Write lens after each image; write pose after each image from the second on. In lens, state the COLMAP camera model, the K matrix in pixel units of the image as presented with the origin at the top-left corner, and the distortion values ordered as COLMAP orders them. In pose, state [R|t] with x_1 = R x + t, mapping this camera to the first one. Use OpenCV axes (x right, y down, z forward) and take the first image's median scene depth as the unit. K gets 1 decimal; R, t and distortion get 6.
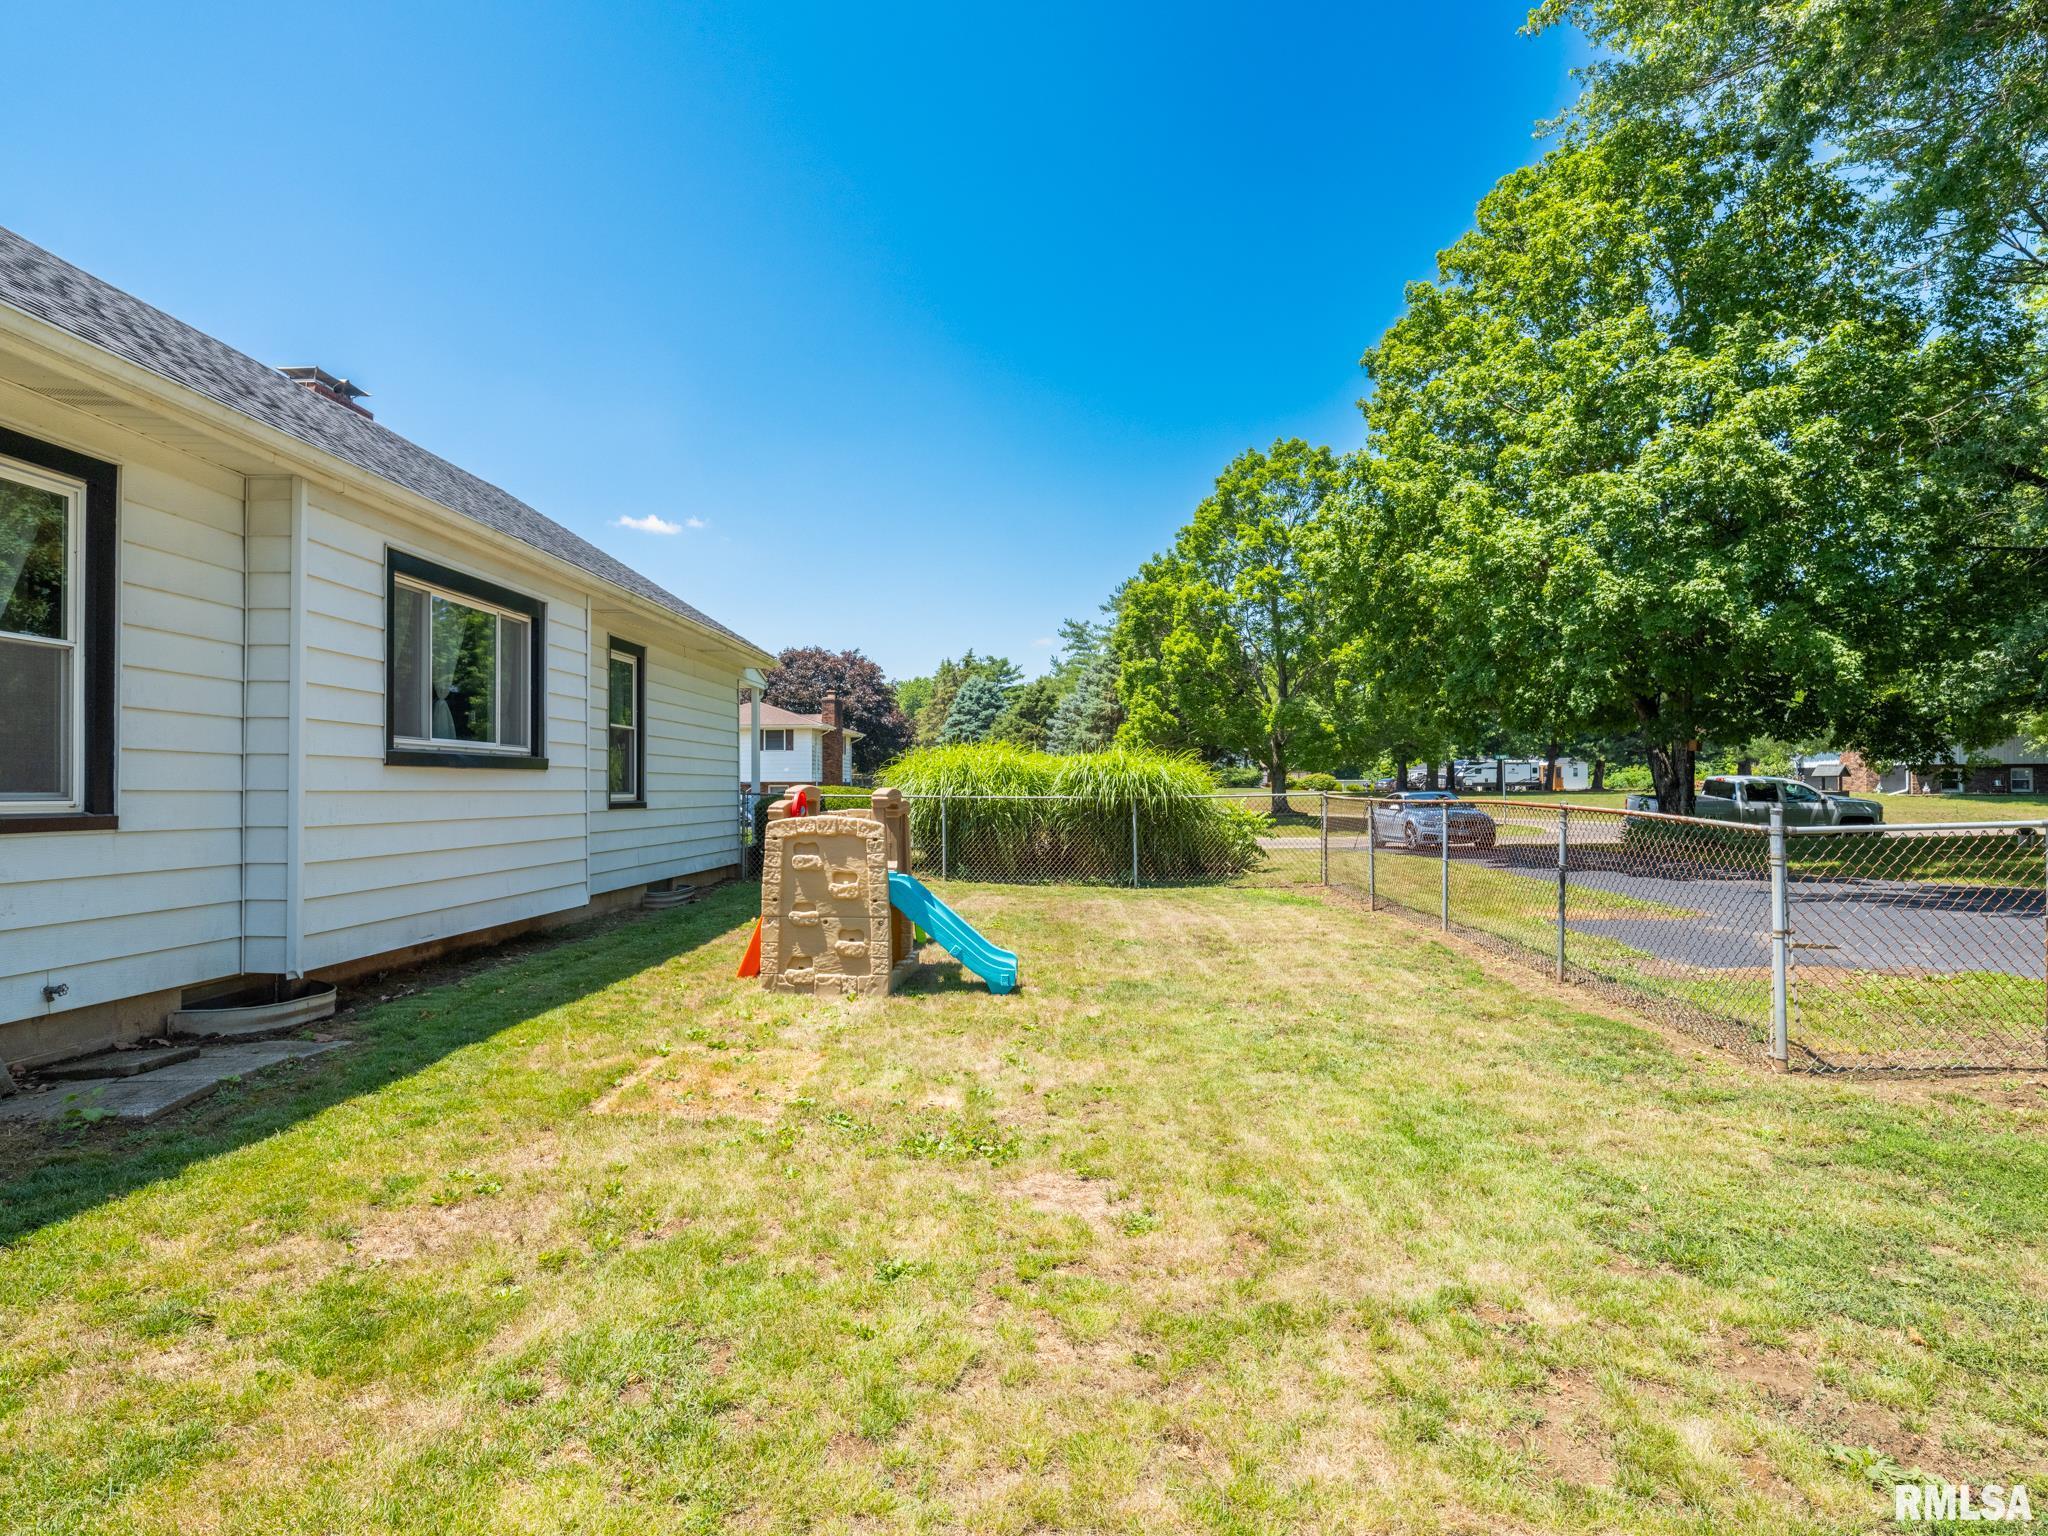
lens RADIAL K [[1087.2, 0, 1032.9], [0, 1087.2, 774.0], [0, 0, 1]] dist [0.005306, -0.001870]
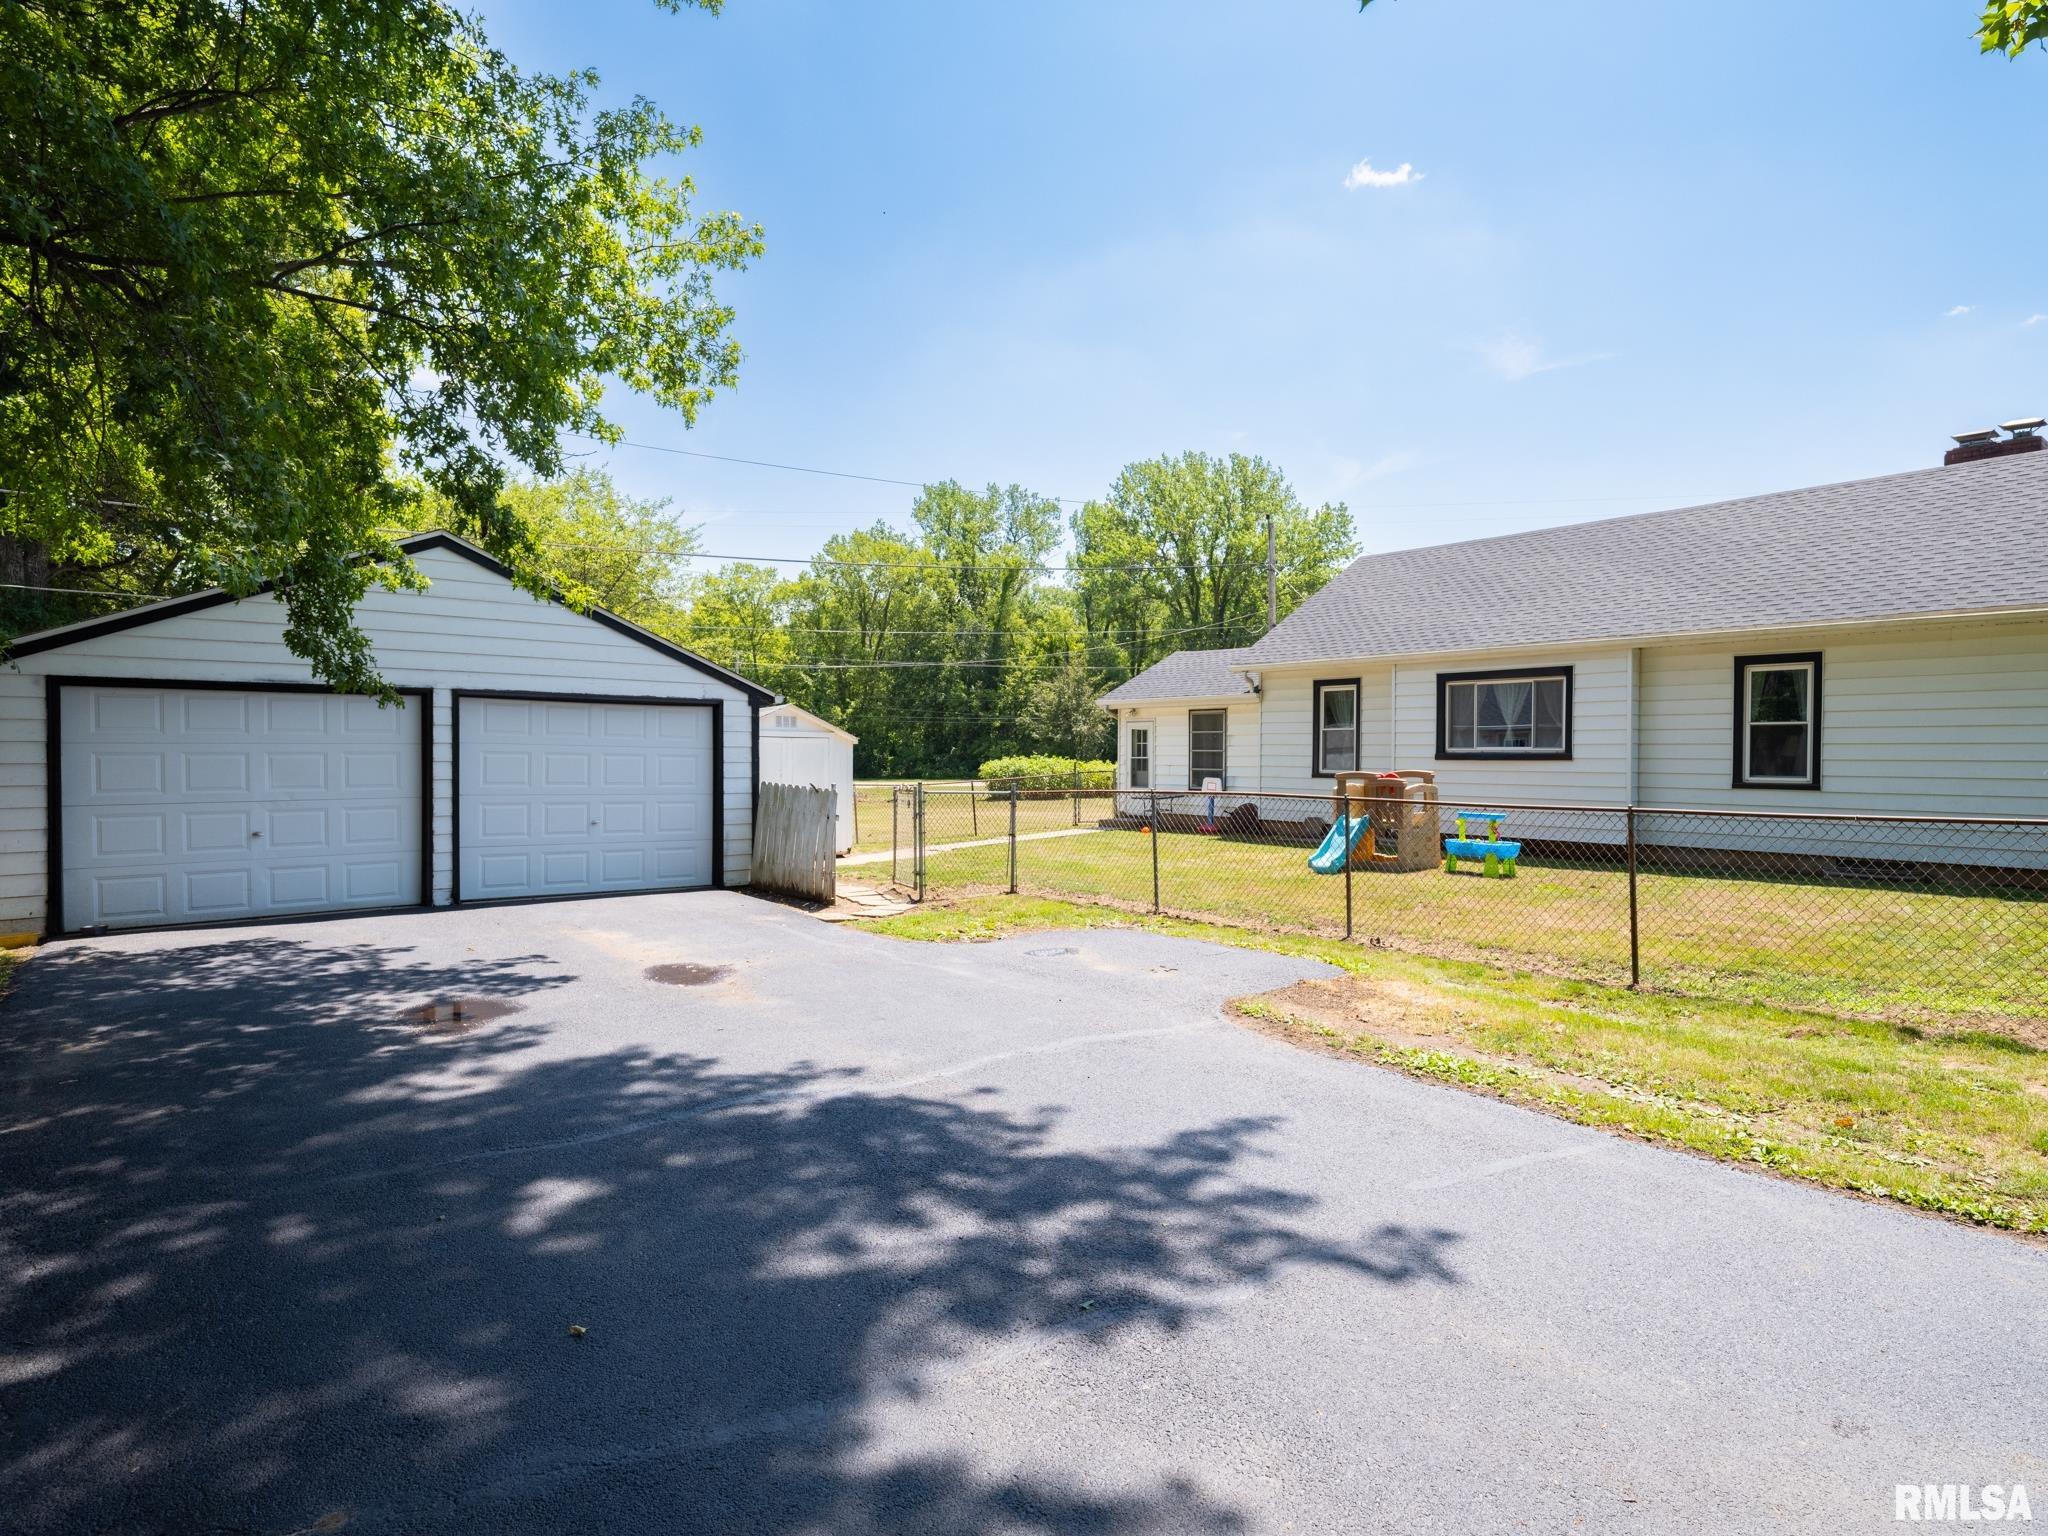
lens RADIAL K [[1099.4, 0, 1023.6], [0, 1099.4, 774.9], [0, 0, 1]] dist [0.005577, -0.003550]
pose [[-0.752993, 0.014190, -0.657876, 1.505466], [0.008592, 0.999894, 0.011732, -0.009261], [0.657973, 0.003182, -0.753035, 1.893057]]
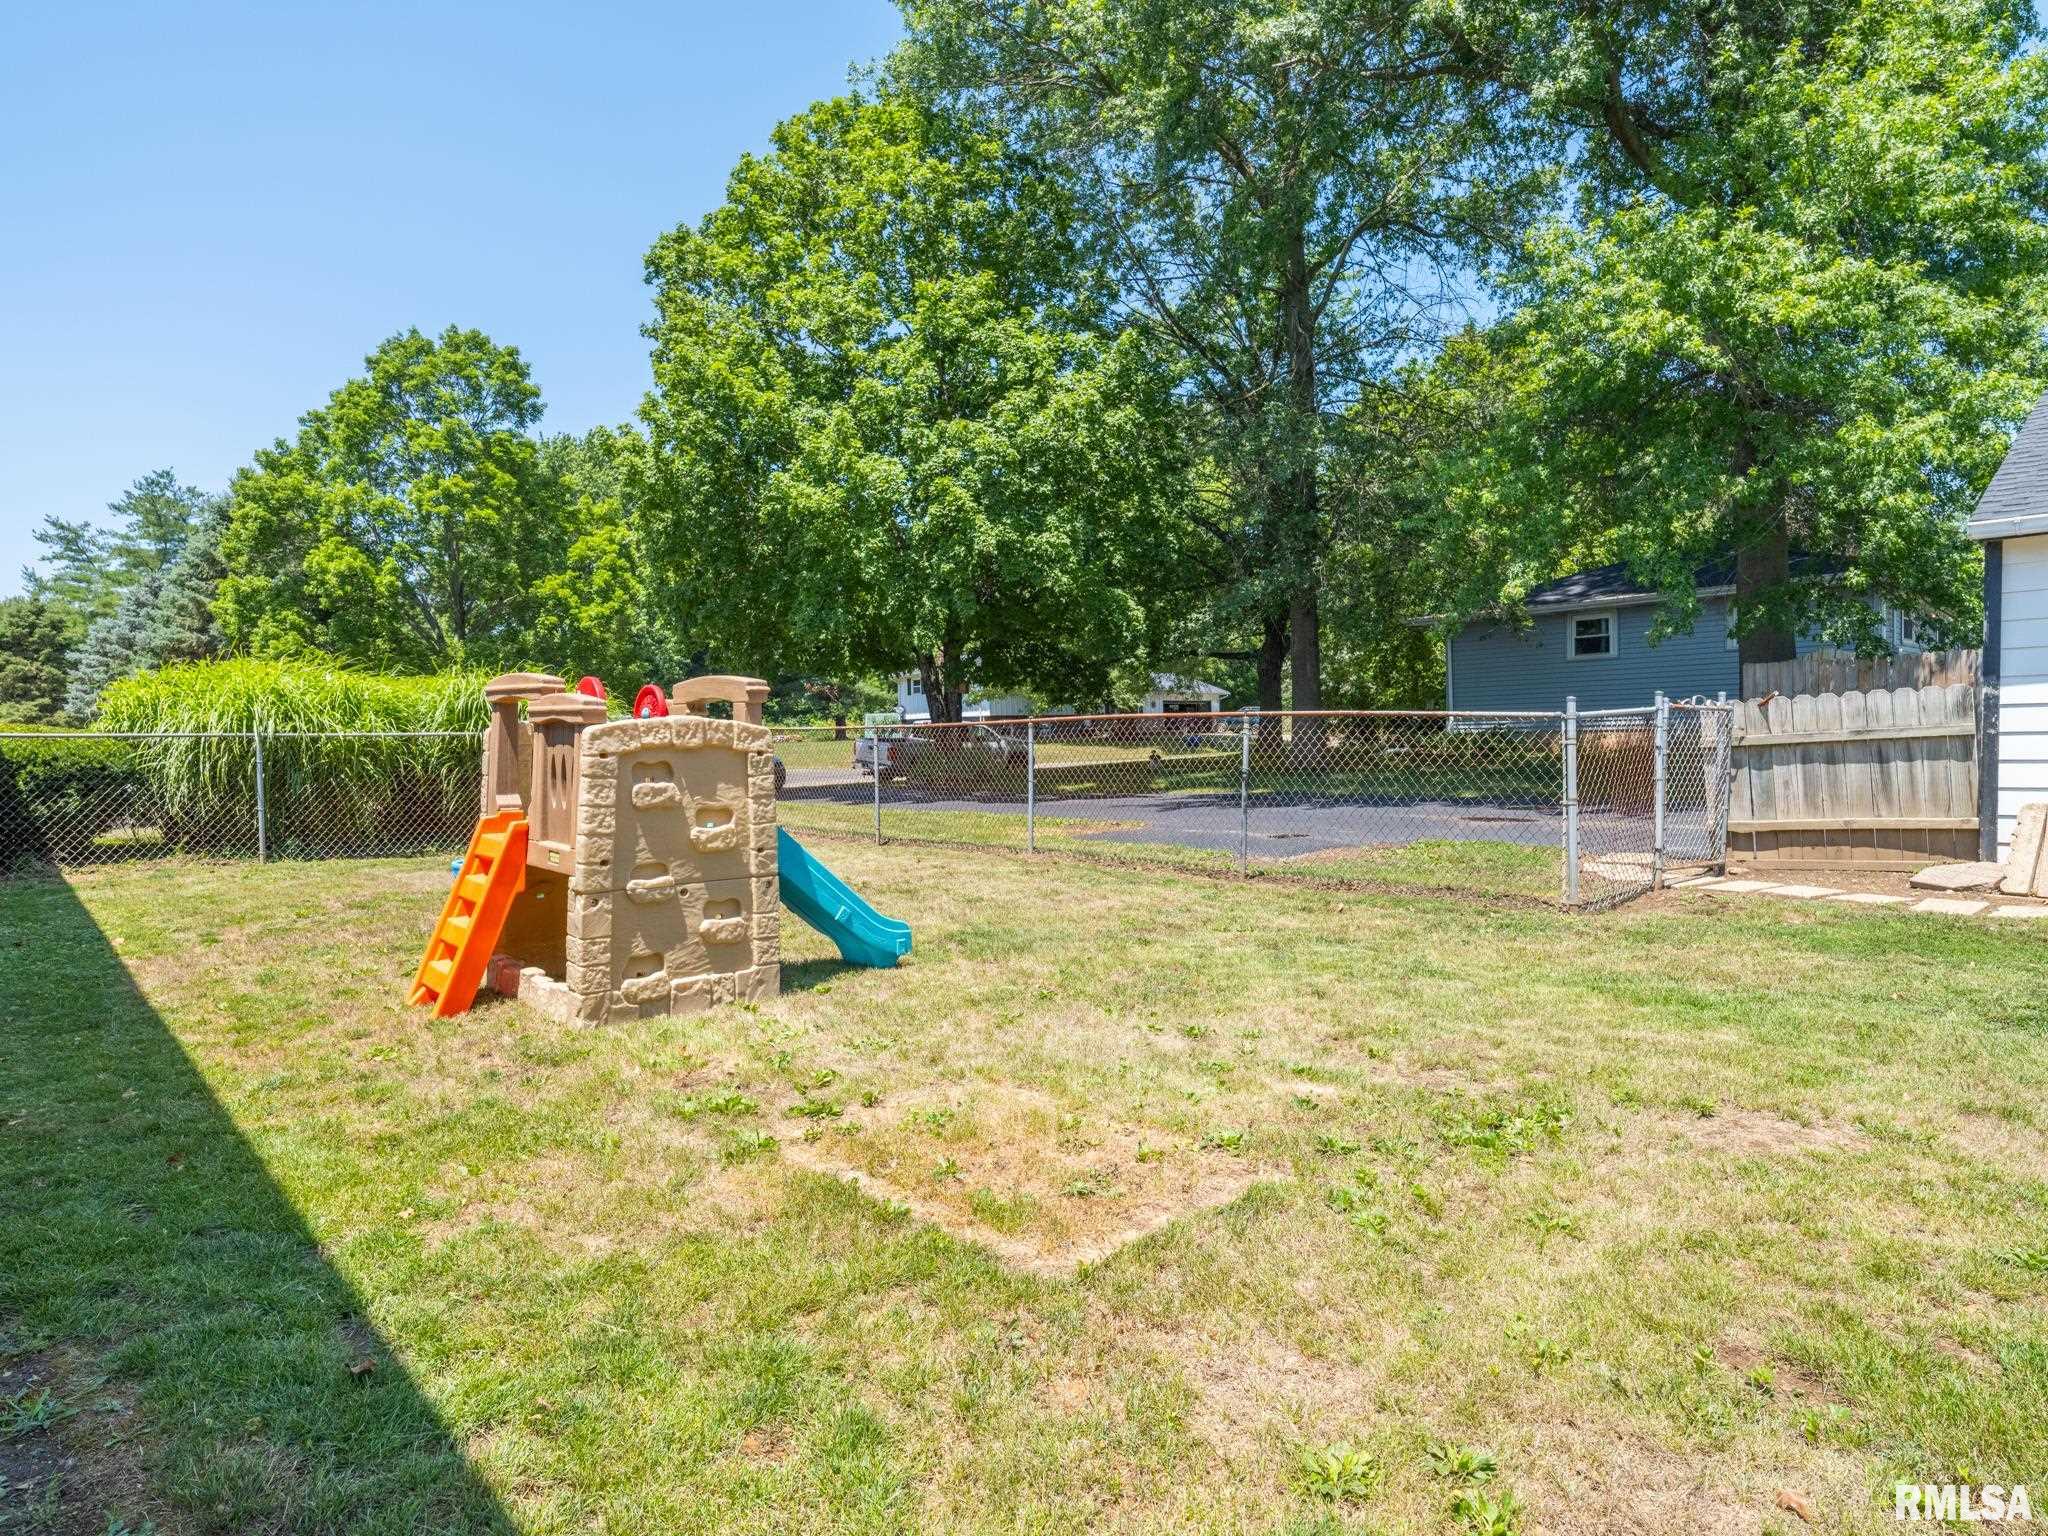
lens RADIAL K [[1121.8, 0, 1014.9], [0, 1121.8, 774.6], [0, 0, 1]] dist [0.004771, -0.002894]
pose [[0.719738, -0.036228, 0.693300, -0.411341], [0.010557, 0.999093, 0.041248, 0.039643], [-0.694165, -0.022369, 0.719468, 0.358206]]
